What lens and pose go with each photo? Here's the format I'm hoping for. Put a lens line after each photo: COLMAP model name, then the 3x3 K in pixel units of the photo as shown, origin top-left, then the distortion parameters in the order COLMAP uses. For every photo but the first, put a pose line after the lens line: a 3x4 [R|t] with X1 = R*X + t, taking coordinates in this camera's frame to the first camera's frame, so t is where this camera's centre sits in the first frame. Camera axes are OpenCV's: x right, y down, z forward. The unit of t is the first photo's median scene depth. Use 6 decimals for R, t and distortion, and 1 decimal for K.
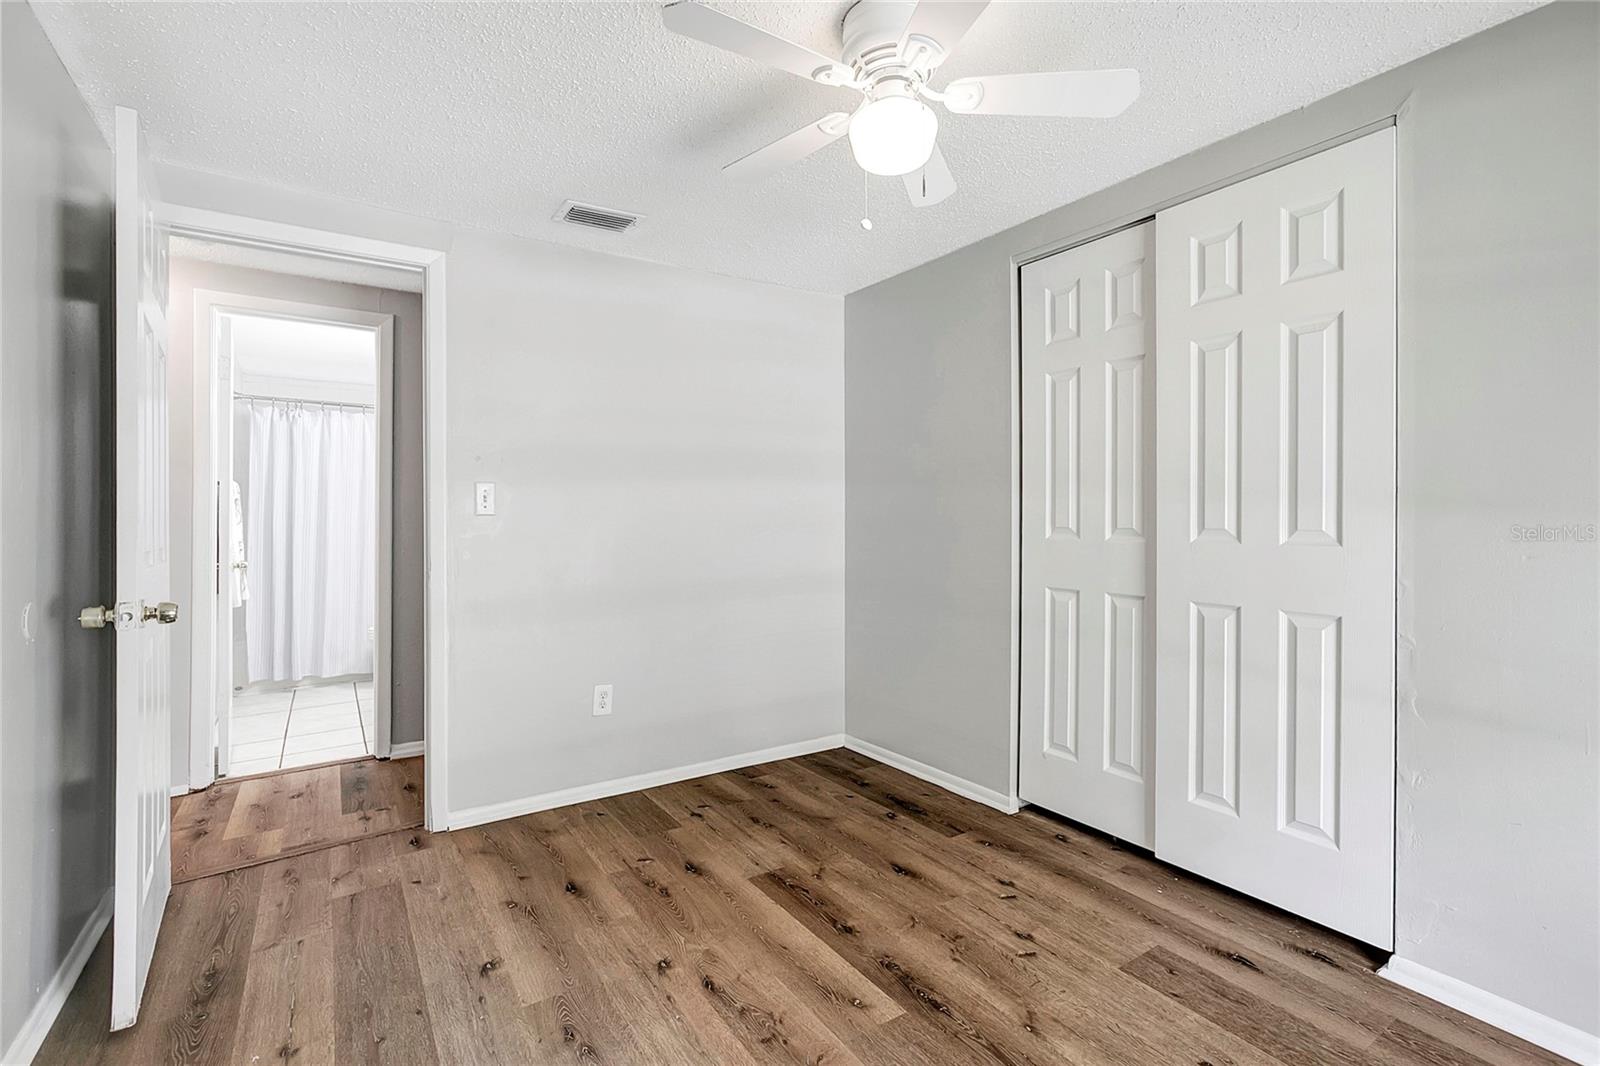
lens RADIAL K [[735.1, 0, 800.0], [0, 735.1, 533.0], [0, 0, 1]] dist [-0.000417, 0.000242]
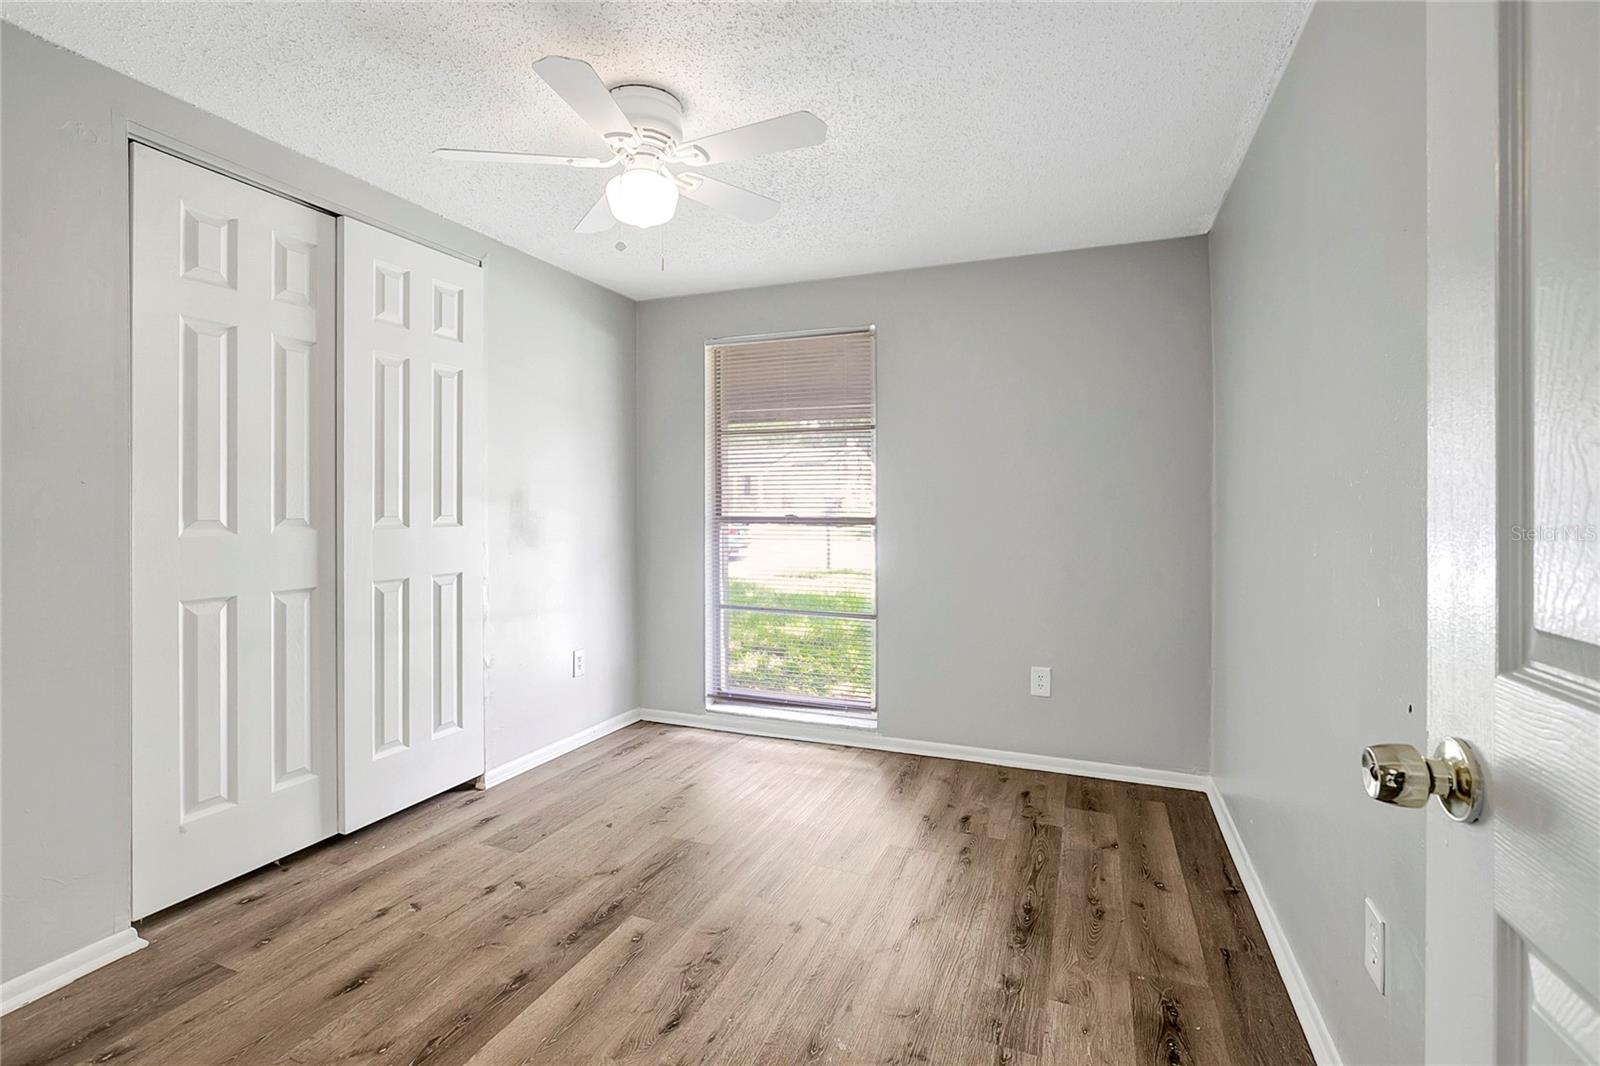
lens RADIAL K [[755.9, 0, 795.4], [0, 755.9, 505.3], [0, 0, 1]] dist [-0.002497, 0.000018]
pose [[-0.572254, -0.004317, 0.820065, -0.877186], [0.014200, 0.999784, 0.015171, -0.035856], [-0.819953, 0.020326, -0.572070, 1.257690]]
